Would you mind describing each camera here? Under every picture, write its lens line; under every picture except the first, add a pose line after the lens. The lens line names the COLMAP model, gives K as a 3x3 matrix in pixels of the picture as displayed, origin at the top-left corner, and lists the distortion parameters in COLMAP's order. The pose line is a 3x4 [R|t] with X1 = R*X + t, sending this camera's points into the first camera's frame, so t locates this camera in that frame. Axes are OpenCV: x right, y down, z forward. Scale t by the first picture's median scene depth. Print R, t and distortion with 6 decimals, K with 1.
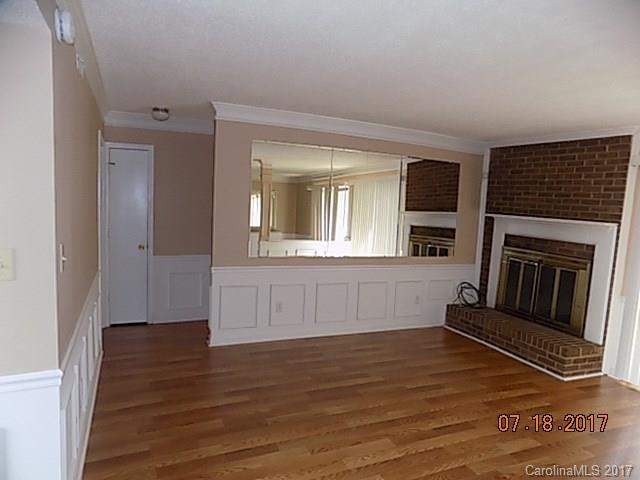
lens RADIAL K [[431.5, 0, 320.0], [0, 431.5, 240.0], [0, 0, 1]] dist [-0.085450, 0.079051]
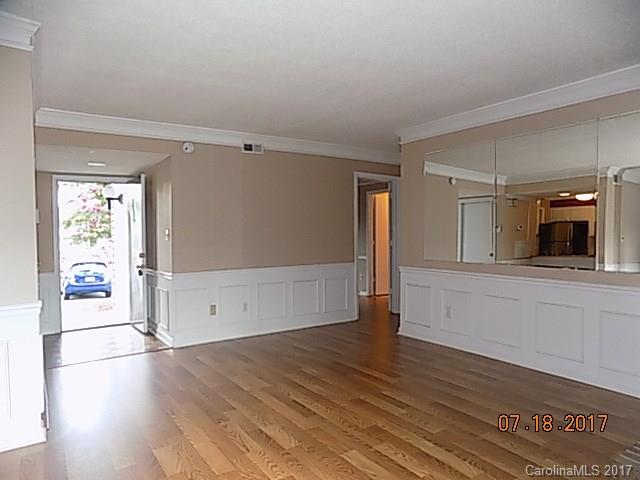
lens RADIAL K [[439.2, 0, 320.0], [0, 439.2, 240.0], [0, 0, 1]] dist [-0.004128, -0.001925]
pose [[0.183387, -0.042803, -0.982108, 0.918193], [-0.067749, 0.996126, -0.056064, 0.073450], [0.980703, 0.076819, 0.179777, 0.566126]]
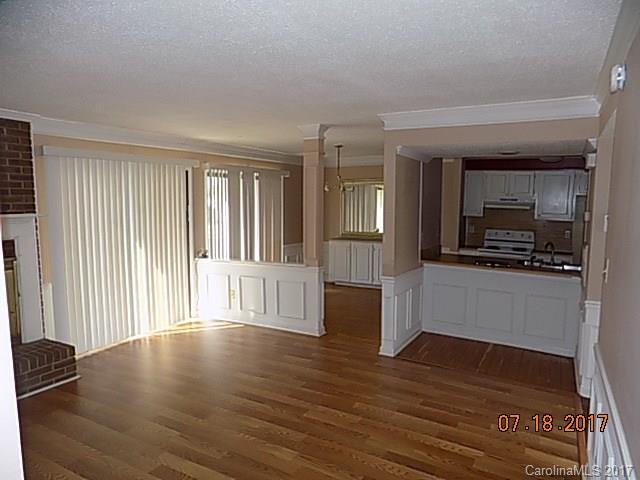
lens RADIAL K [[439.2, 0, 320.0], [0, 439.2, 240.0], [0, 0, 1]] dist [-0.004128, -0.001925]
pose [[-0.577534, -0.135003, 0.805126, -0.478547], [0.046458, 0.979198, 0.197516, -0.141712], [-0.815043, 0.151477, -0.559248, 0.993555]]
